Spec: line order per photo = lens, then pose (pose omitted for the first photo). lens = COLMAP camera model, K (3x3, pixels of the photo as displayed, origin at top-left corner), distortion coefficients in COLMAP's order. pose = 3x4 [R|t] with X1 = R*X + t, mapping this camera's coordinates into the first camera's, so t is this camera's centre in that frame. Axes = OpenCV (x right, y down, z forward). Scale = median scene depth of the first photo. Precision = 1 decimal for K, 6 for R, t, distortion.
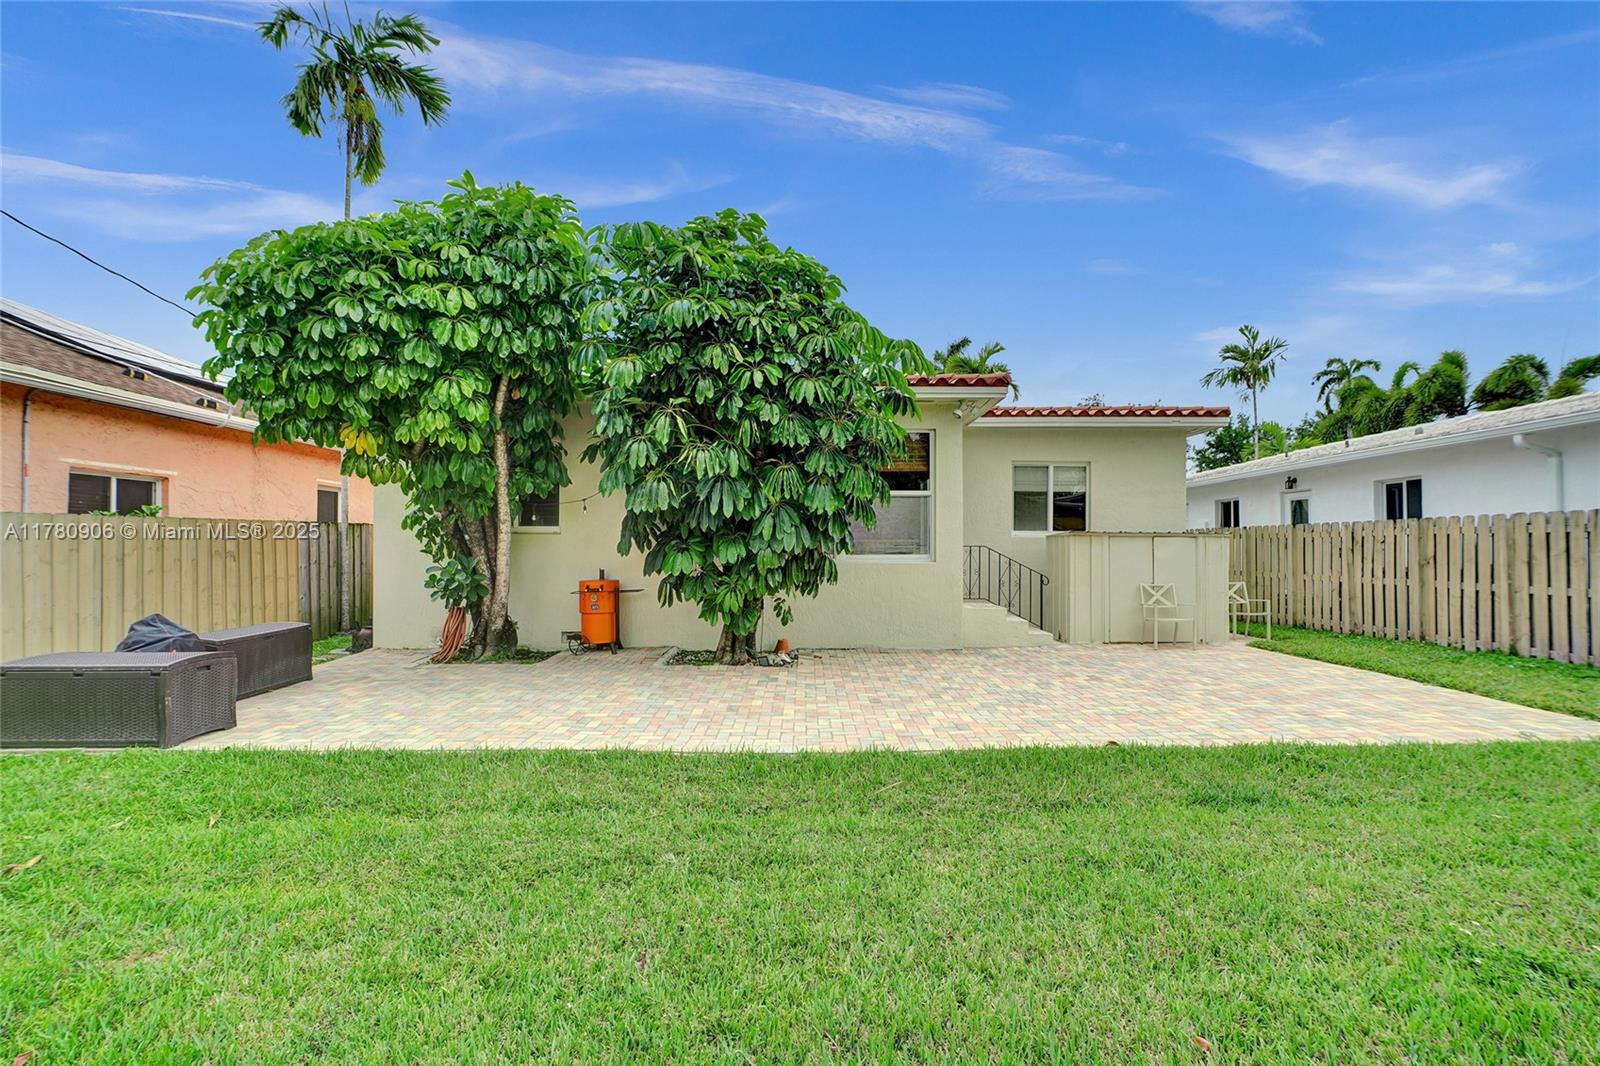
lens RADIAL K [[704.9, 0, 804.4], [0, 704.9, 536.6], [0, 0, 1]] dist [-0.000797, -0.000168]
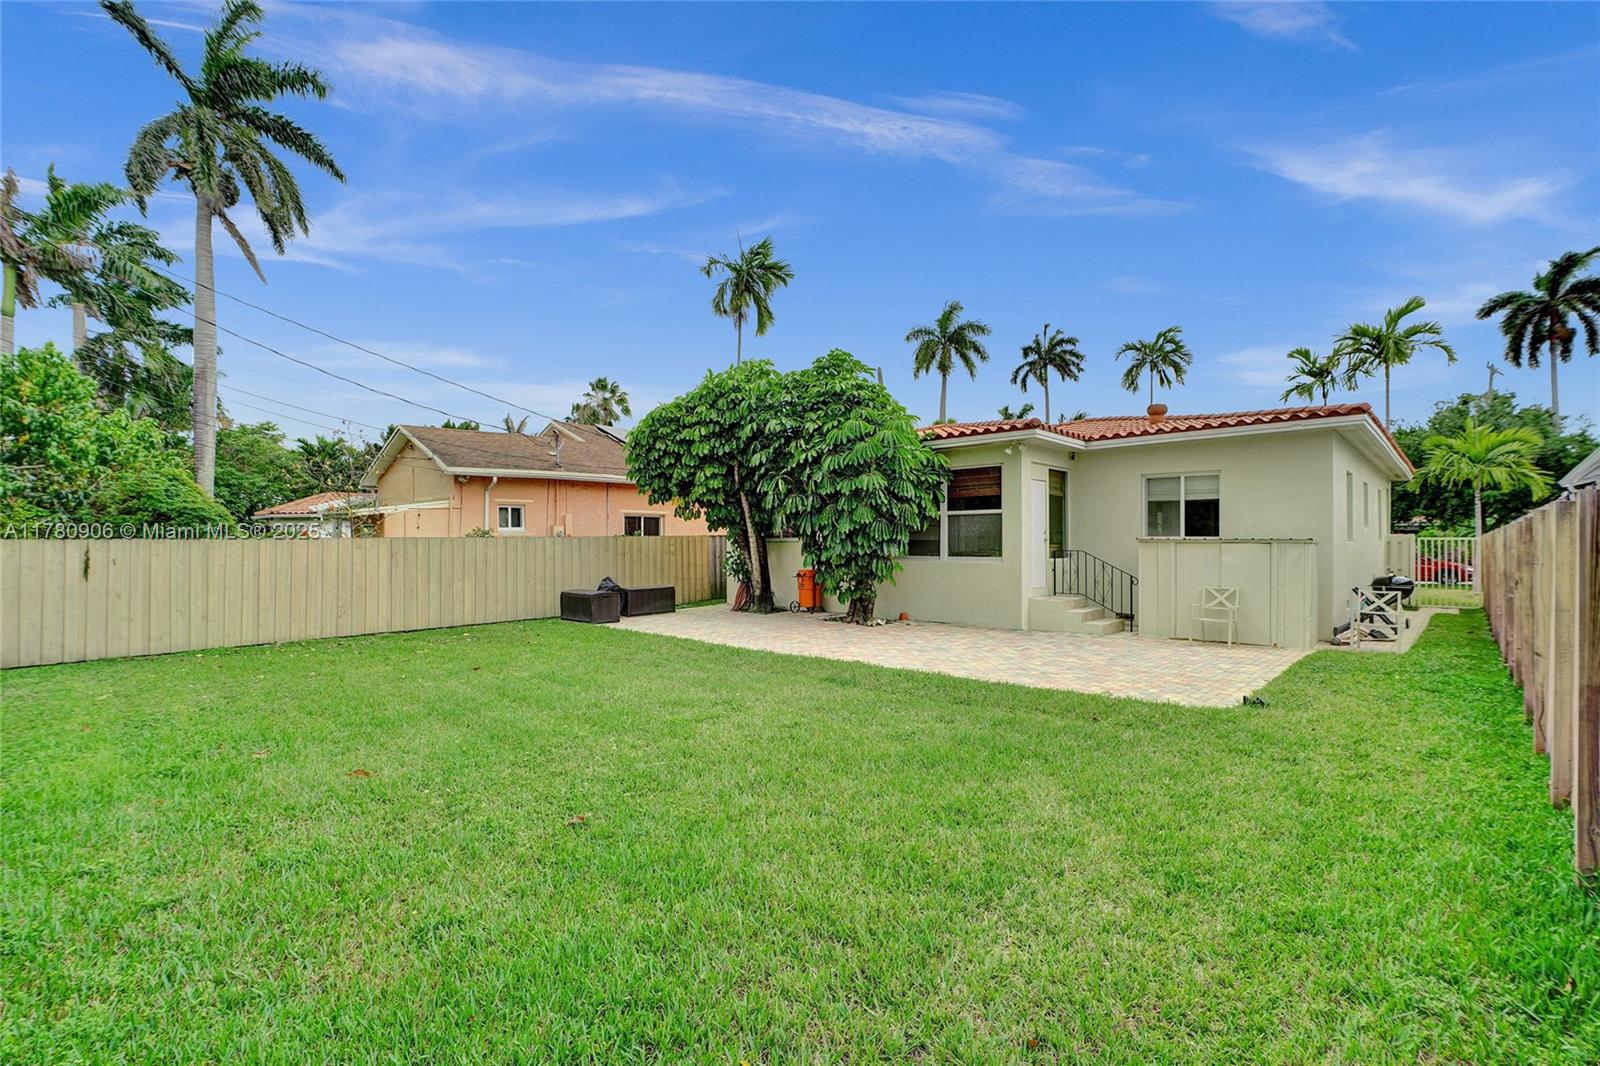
lens RADIAL K [[712.7, 0, 800.0], [0, 712.7, 533.0], [0, 0, 1]] dist [-0.010624, 0.006635]
pose [[0.722160, -0.011661, -0.691628, 0.961880], [0.009139, 0.999931, -0.007317, -0.015656], [0.691666, -0.001037, 0.722217, -0.266890]]
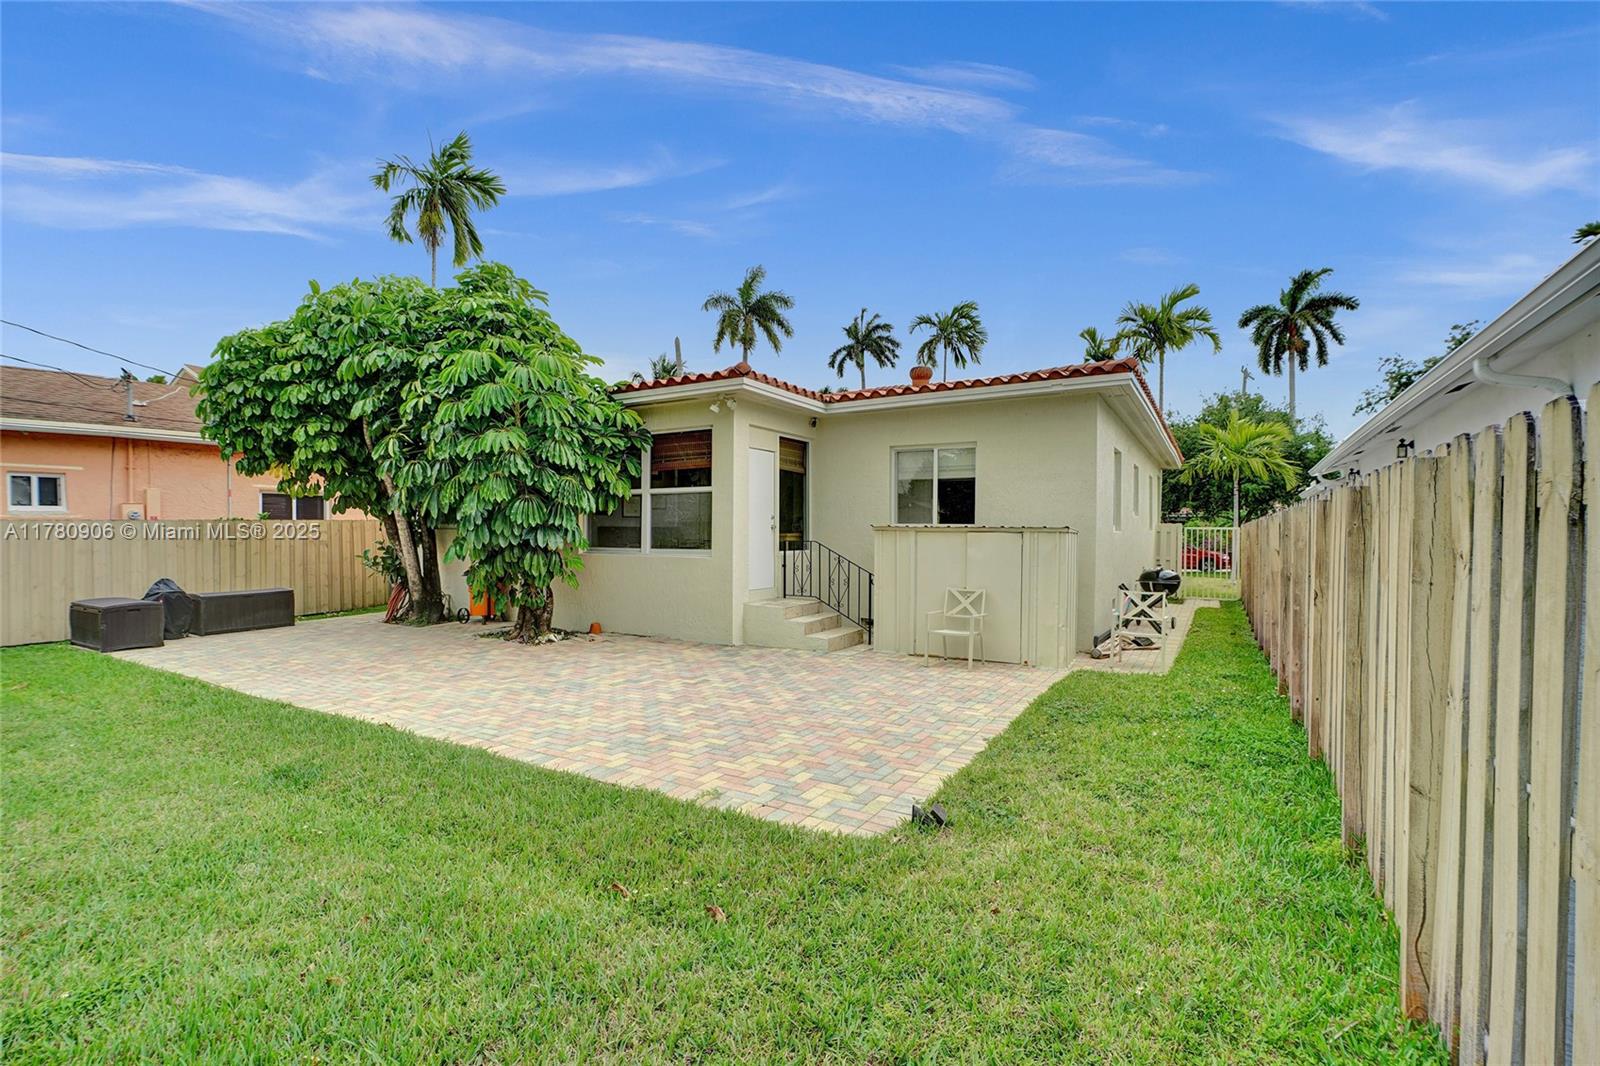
lens RADIAL K [[709.8, 0, 796.2], [0, 709.8, 540.7], [0, 0, 1]] dist [-0.002419, 0.000504]
pose [[0.853245, 0.008104, -0.521448, 0.936960], [0.004141, 0.999742, 0.022313, -0.011005], [0.521494, -0.021197, 0.852991, 0.229049]]
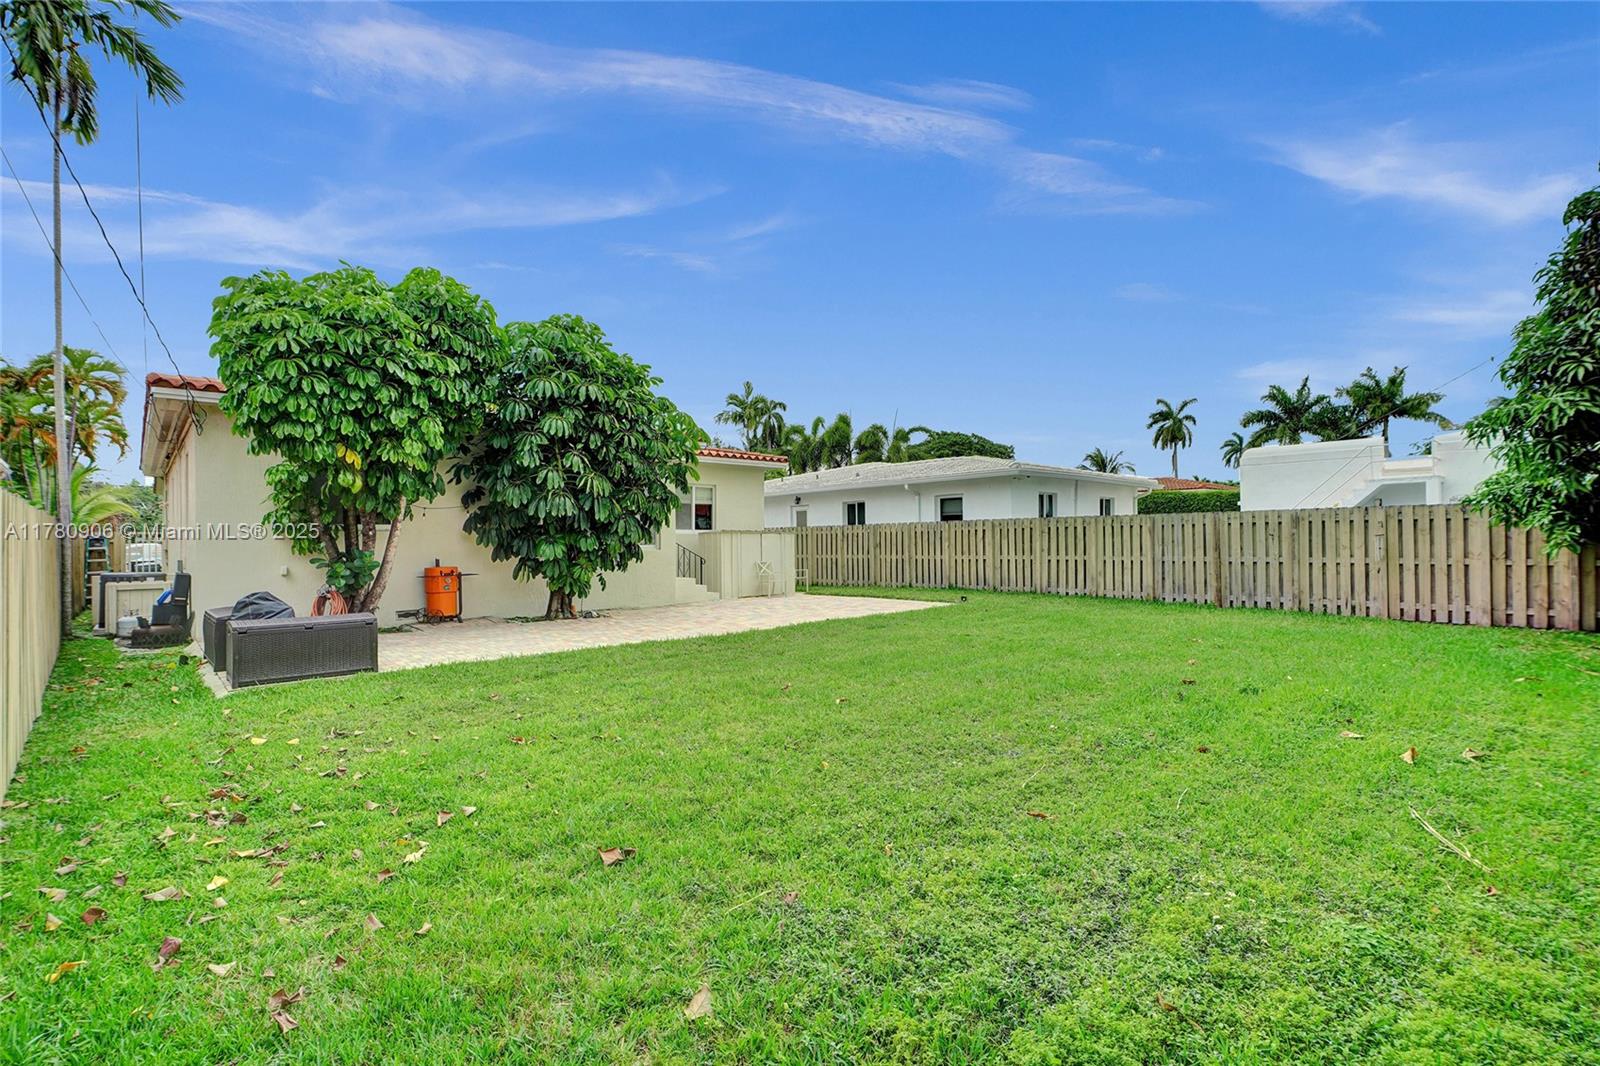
lens RADIAL K [[746.7, 0, 800.0], [0, 746.7, 533.0], [0, 0, 1]] dist [-0.000656, 0.000630]
pose [[0.741737, 0.001020, 0.670690, -0.785975], [0.000824, 0.999997, -0.002432, 0.004728], [-0.670690, 0.002356, 0.741734, -0.480792]]
